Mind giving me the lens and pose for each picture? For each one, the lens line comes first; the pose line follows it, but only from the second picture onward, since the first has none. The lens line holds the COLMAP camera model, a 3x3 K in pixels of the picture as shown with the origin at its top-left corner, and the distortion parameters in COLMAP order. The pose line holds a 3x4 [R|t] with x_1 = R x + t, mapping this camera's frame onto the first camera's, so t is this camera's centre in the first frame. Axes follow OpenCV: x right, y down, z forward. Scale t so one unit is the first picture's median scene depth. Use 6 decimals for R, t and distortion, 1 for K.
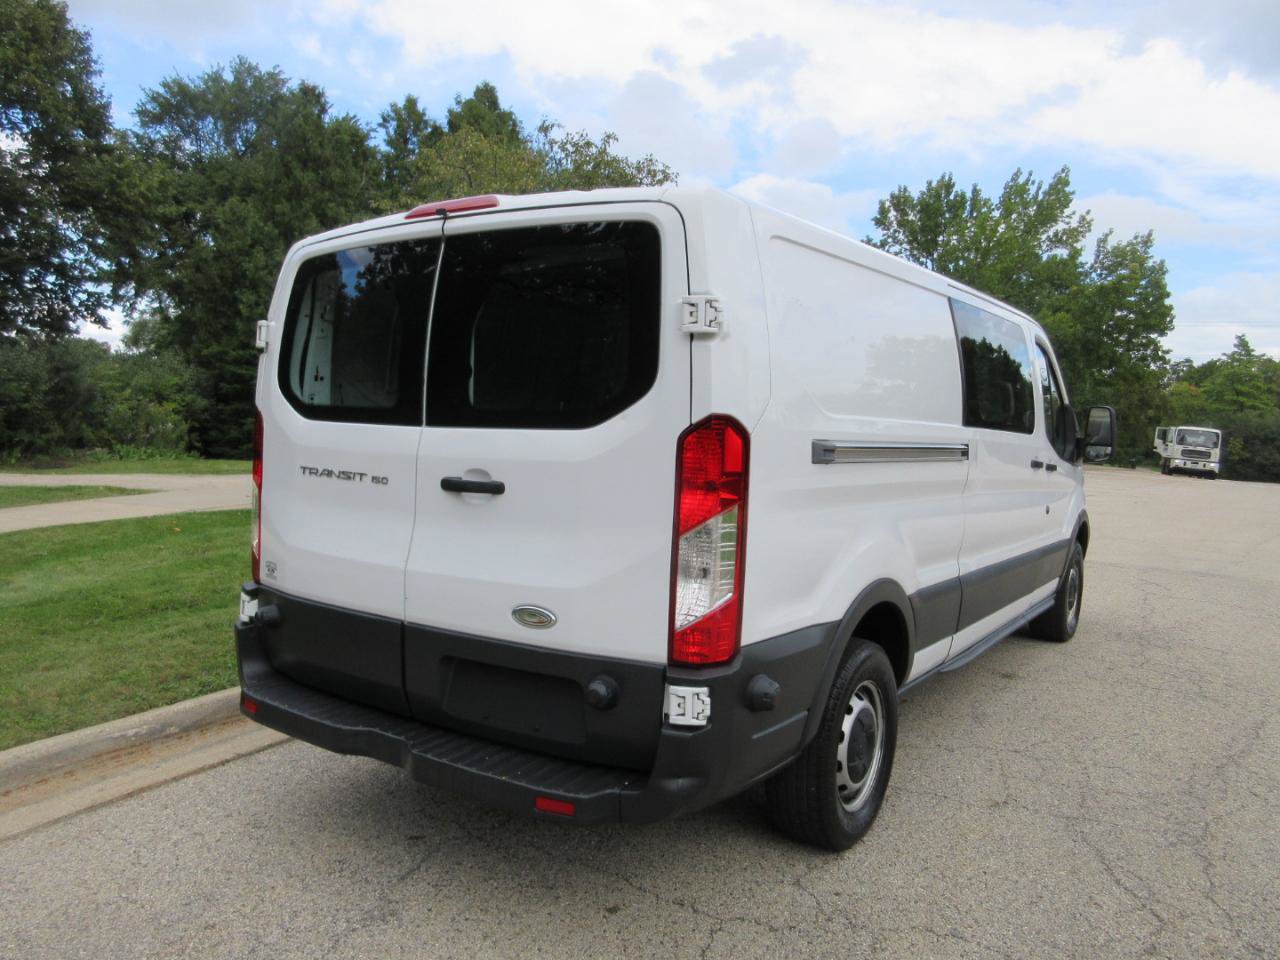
lens RADIAL K [[973.4, 0, 635.8], [0, 973.4, 480.9], [0, 0, 1]] dist [-0.005195, 0.012915]
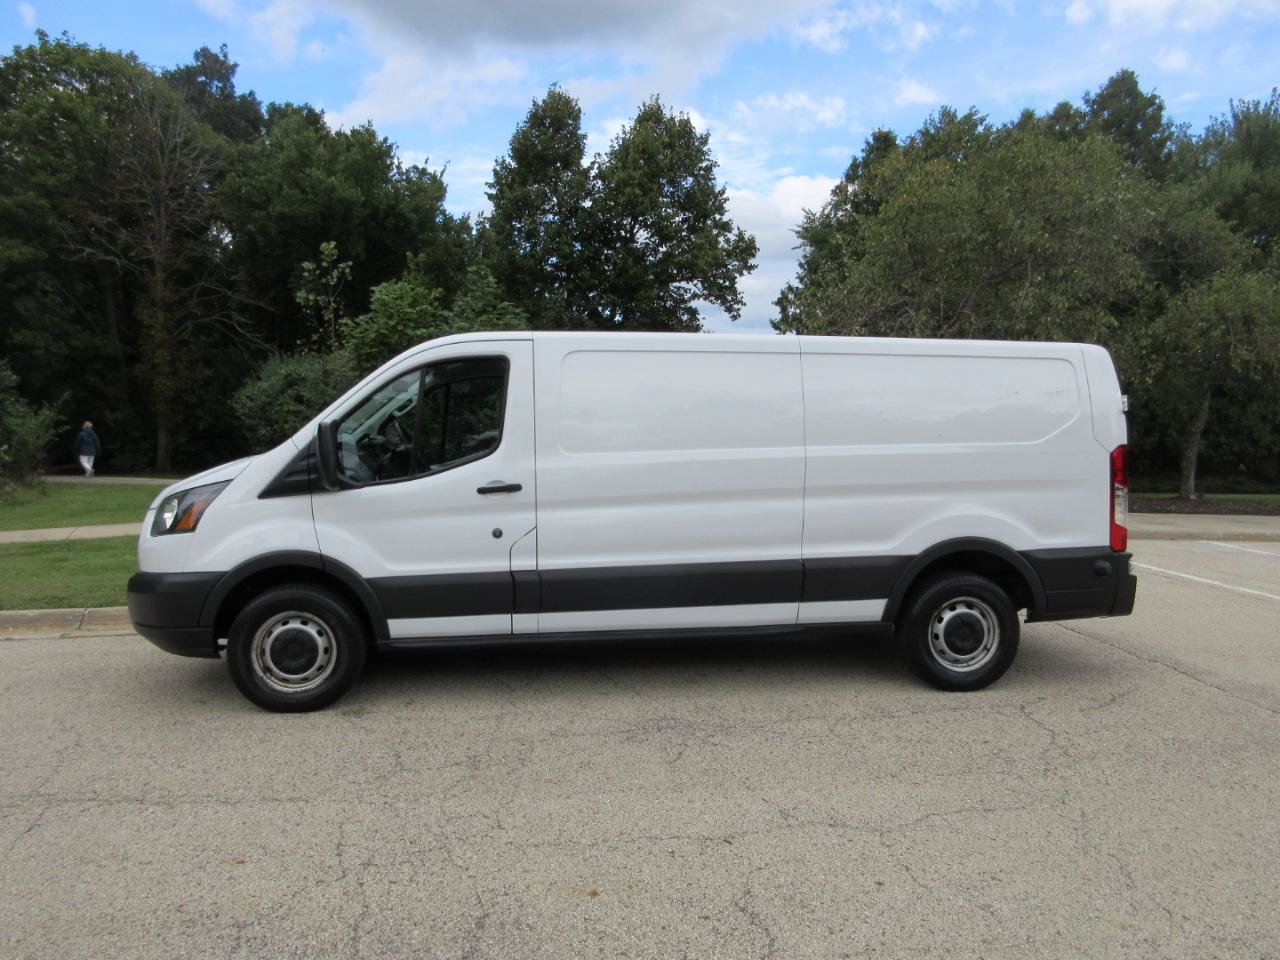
lens RADIAL K [[973.4, 0, 654.4], [0, 973.4, 480.0], [0, 0, 1]] dist [-0.005195, 0.012915]
pose [[0.671593, 0.011528, -0.740831, 1.864216], [-0.035084, 0.999252, -0.016257, -0.029358], [0.740089, 0.036909, 0.671495, 0.830953]]
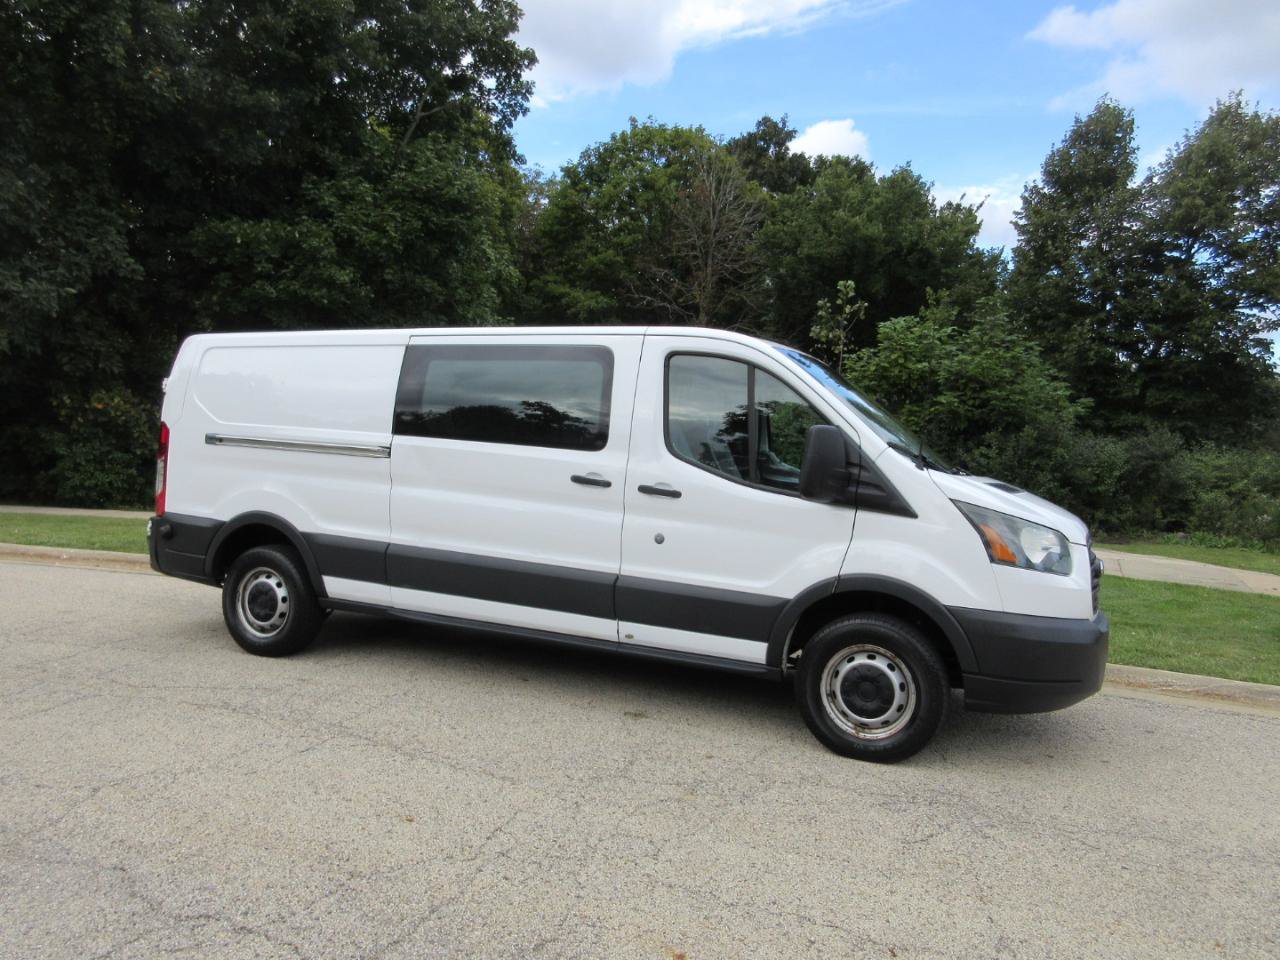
lens RADIAL K [[973.4, 0, 638.9], [0, 973.4, 478.0], [0, 0, 1]] dist [-0.005195, 0.012915]
pose [[0.171942, 0.002584, -0.985104, 1.899713], [-0.120080, 0.992594, -0.018356, -0.011558], [0.977761, 0.121448, 0.170979, 1.187216]]
